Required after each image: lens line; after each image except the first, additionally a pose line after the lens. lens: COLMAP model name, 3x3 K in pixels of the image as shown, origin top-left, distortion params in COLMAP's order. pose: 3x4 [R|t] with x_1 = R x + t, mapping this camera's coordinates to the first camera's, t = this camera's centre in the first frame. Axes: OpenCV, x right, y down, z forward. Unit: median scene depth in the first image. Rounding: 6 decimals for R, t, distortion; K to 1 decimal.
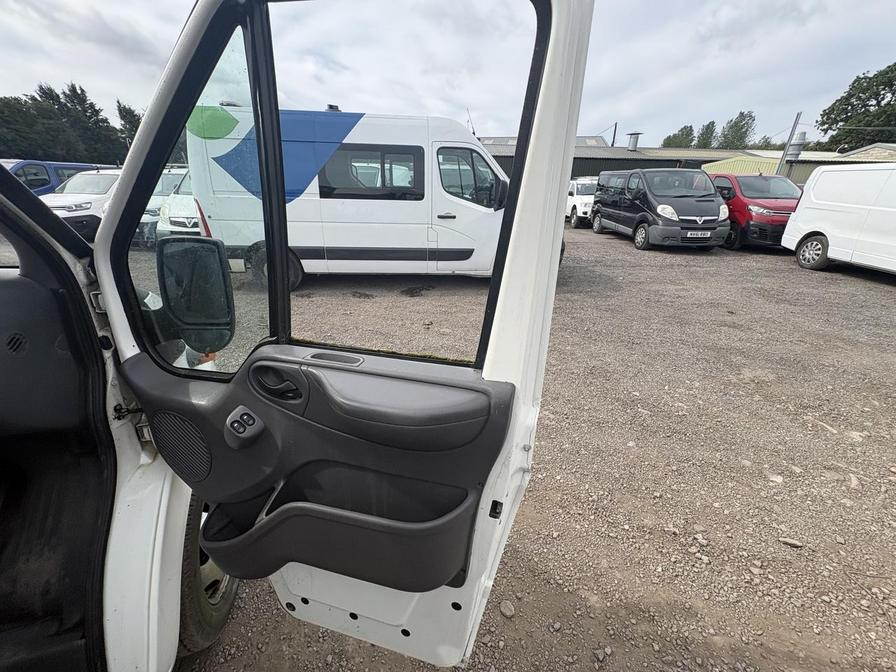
lens RADIAL K [[356.4, 0, 452.5], [0, 356.4, 338.1], [0, 0, 1]] dist [-0.000743, -0.000395]
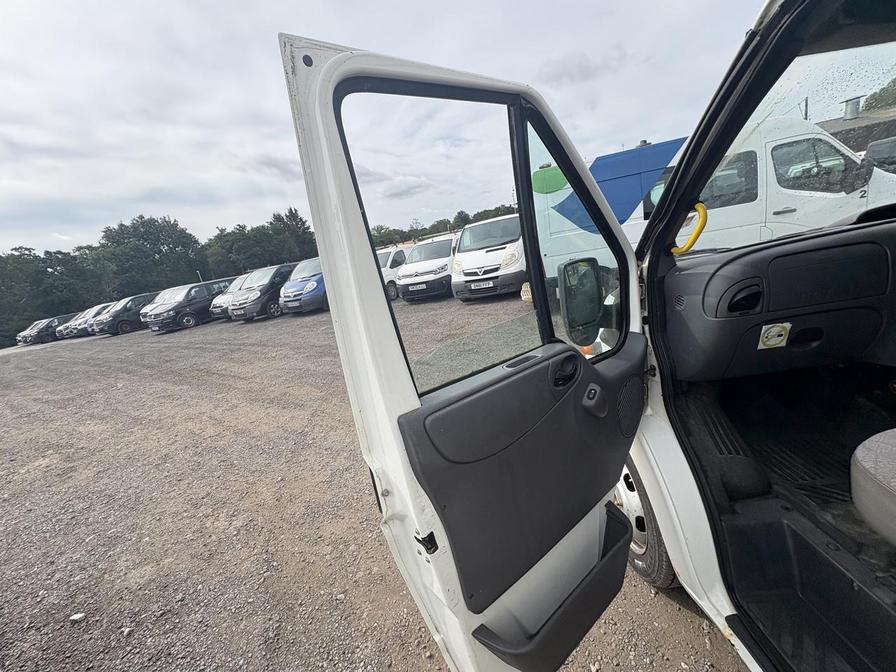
lens RADIAL K [[356.4, 0, 446.5], [0, 356.4, 340.4], [0, 0, 1]] dist [-0.000743, -0.000395]
pose [[0.925106, -0.098375, -0.366745, -0.320904], [0.058101, 0.991156, -0.119309, 0.041112], [0.375239, 0.089065, 0.922639, -0.124117]]
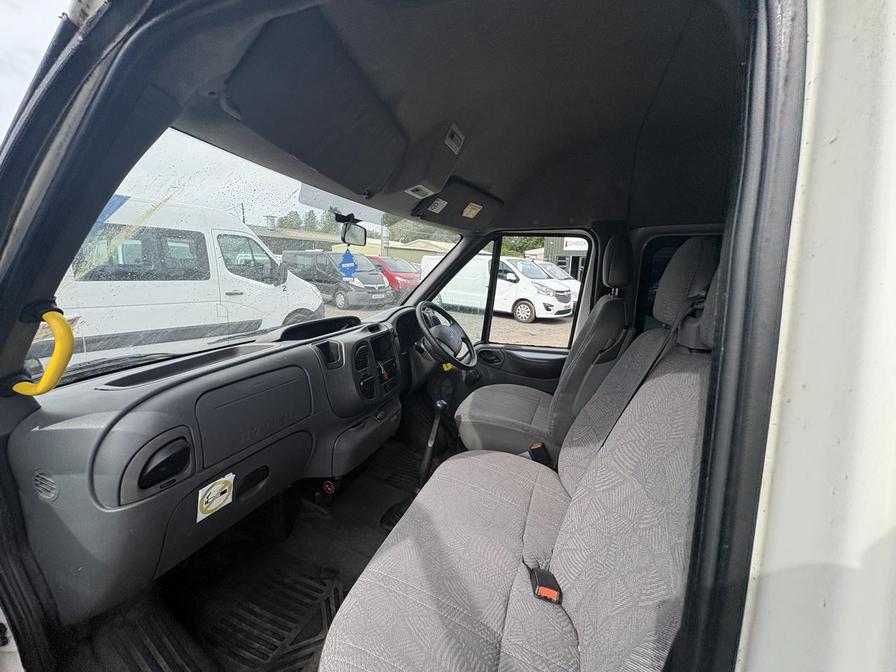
lens RADIAL K [[356.4, 0, 448.0], [0, 356.4, 332.3], [0, 0, 1]] dist [-0.000743, -0.000395]
pose [[0.603422, -0.140410, 0.784963, -0.289940], [0.292130, 0.954866, -0.053767, 0.013735], [-0.741985, 0.261755, 0.617206, -0.076444]]
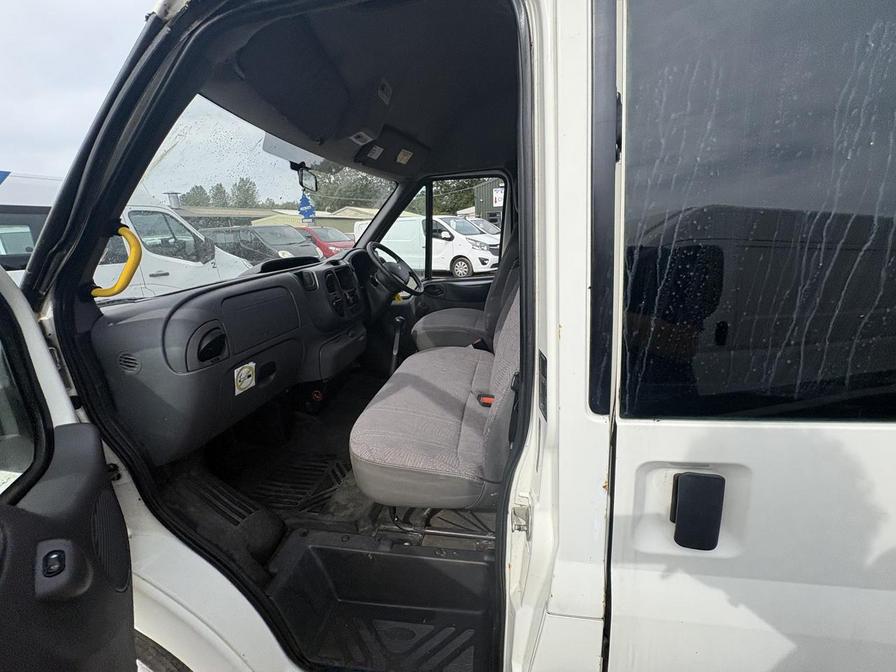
lens RADIAL K [[356.4, 0, 445.7], [0, 356.4, 336.2], [0, 0, 1]] dist [-0.000743, -0.000395]
pose [[0.454775, -0.287442, 0.842945, -0.327347], [0.402186, 0.910763, 0.093585, 0.034510], [-0.794623, 0.296461, 0.529797, -0.088974]]
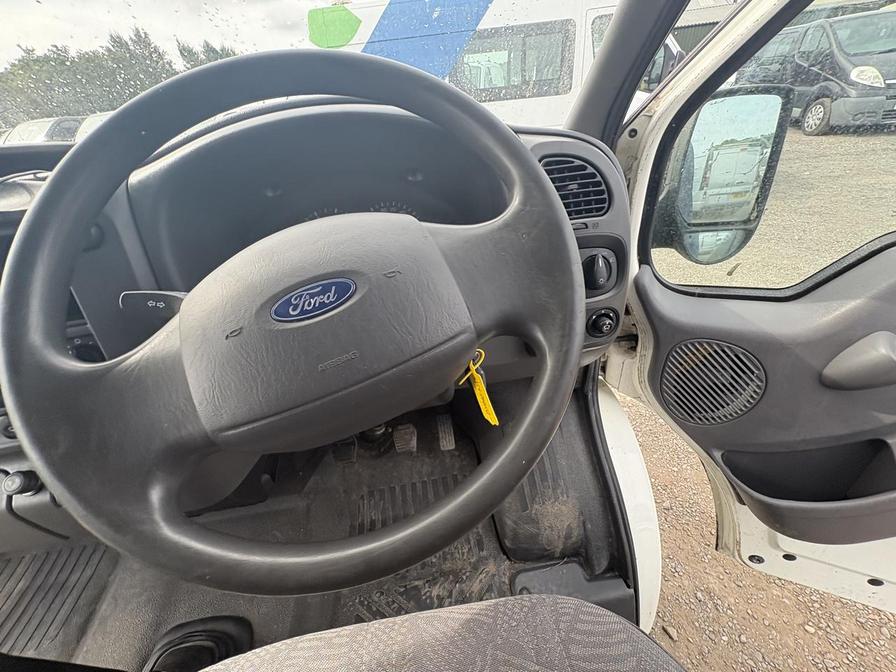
lens RADIAL K [[356.4, 0, 450.2], [0, 356.4, 342.3], [0, 0, 1]] dist [-0.000743, -0.000395]
pose [[0.983452, -0.007663, -0.181005, -0.119064], [0.044089, 0.979191, 0.198096, 0.004901], [0.175720, -0.202798, 0.963325, 0.017959]]
